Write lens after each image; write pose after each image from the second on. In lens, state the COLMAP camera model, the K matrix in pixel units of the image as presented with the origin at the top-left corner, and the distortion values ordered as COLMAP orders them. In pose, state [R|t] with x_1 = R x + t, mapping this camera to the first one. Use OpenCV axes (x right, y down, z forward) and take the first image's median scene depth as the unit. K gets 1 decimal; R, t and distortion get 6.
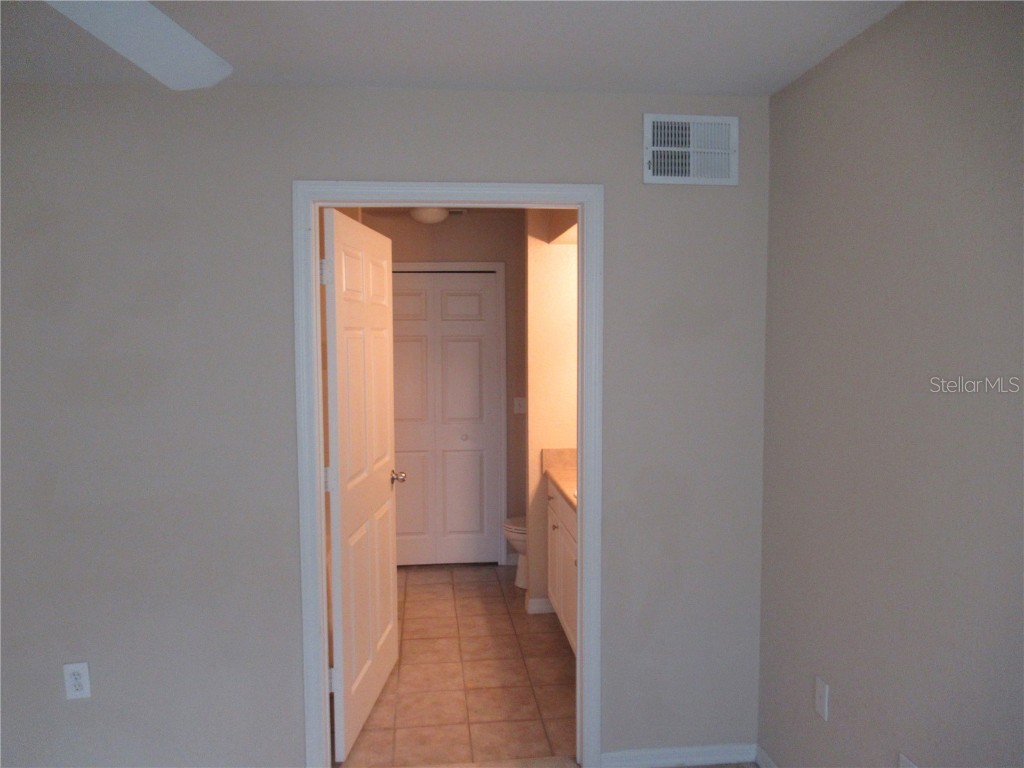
lens RADIAL K [[754.5, 0, 512.0], [0, 754.5, 384.0], [0, 0, 1]] dist [-0.010576, -0.003713]
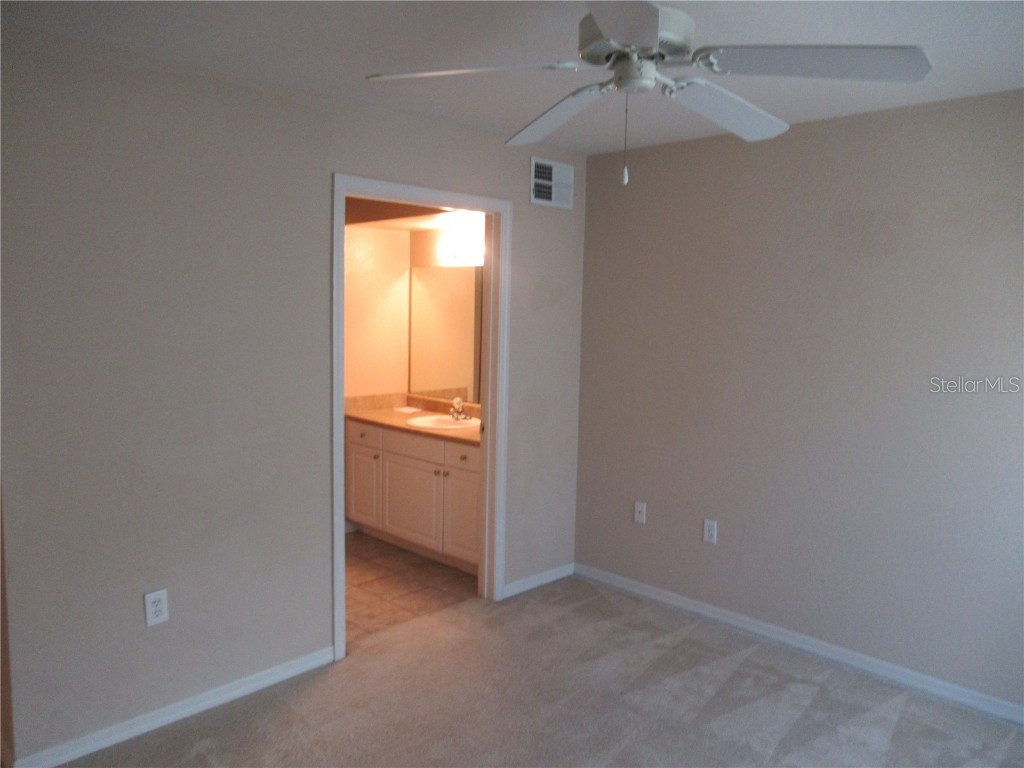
lens RADIAL K [[754.5, 0, 512.0], [0, 754.5, 384.0], [0, 0, 1]] dist [-0.010576, -0.003713]
pose [[0.779733, -0.041004, 0.624768, -0.812950], [0.018999, 0.998943, 0.041850, 0.033368], [-0.625824, -0.020762, 0.779688, -0.164013]]
